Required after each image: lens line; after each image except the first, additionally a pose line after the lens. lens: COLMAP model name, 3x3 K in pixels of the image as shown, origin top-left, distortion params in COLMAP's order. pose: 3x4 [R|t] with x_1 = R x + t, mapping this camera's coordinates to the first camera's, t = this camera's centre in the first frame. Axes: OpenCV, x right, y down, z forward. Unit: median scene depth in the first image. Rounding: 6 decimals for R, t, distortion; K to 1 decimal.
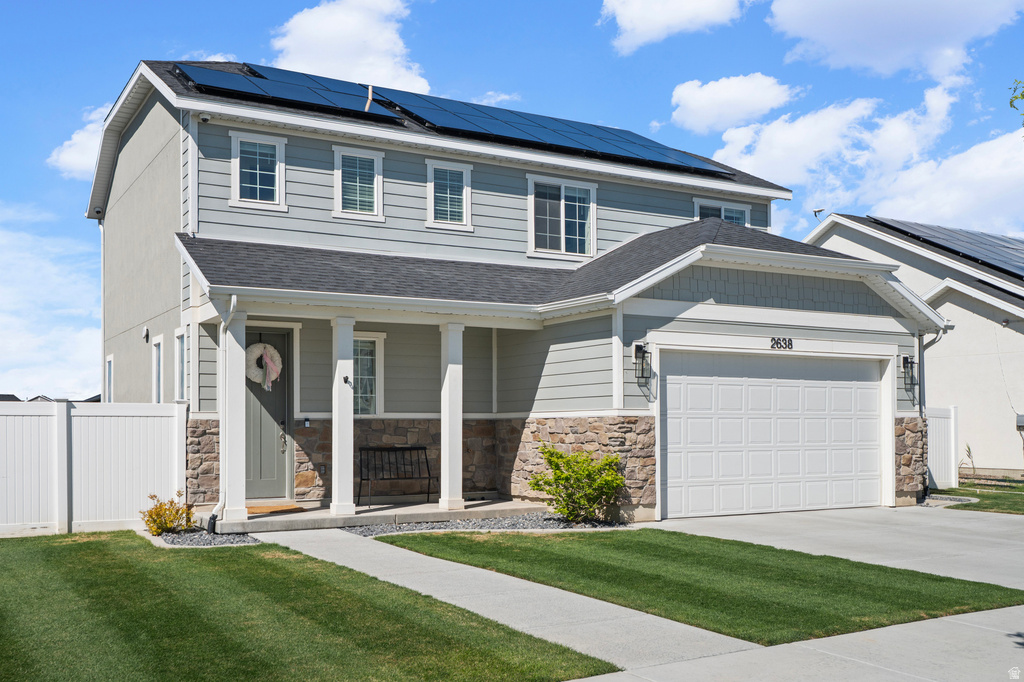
lens RADIAL K [[1004.0, 0, 509.3], [0, 1004.0, 407.7], [0, 0, 1]] dist [-0.003091, 0.010122]
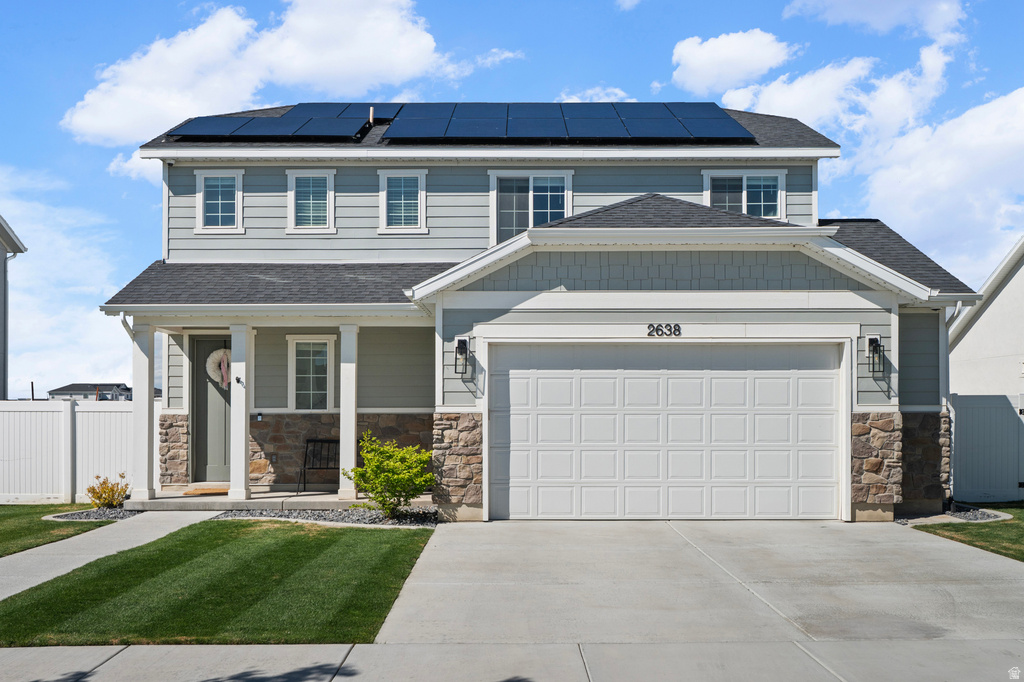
lens RADIAL K [[937.3, 0, 526.6], [0, 937.3, 407.2], [0, 0, 1]] dist [-0.008732, 0.008327]
pose [[0.869277, -0.000254, -0.494325, 0.588033], [0.007799, 0.999882, 0.013202, -0.007893], [0.494263, -0.015331, 0.869177, 0.224068]]
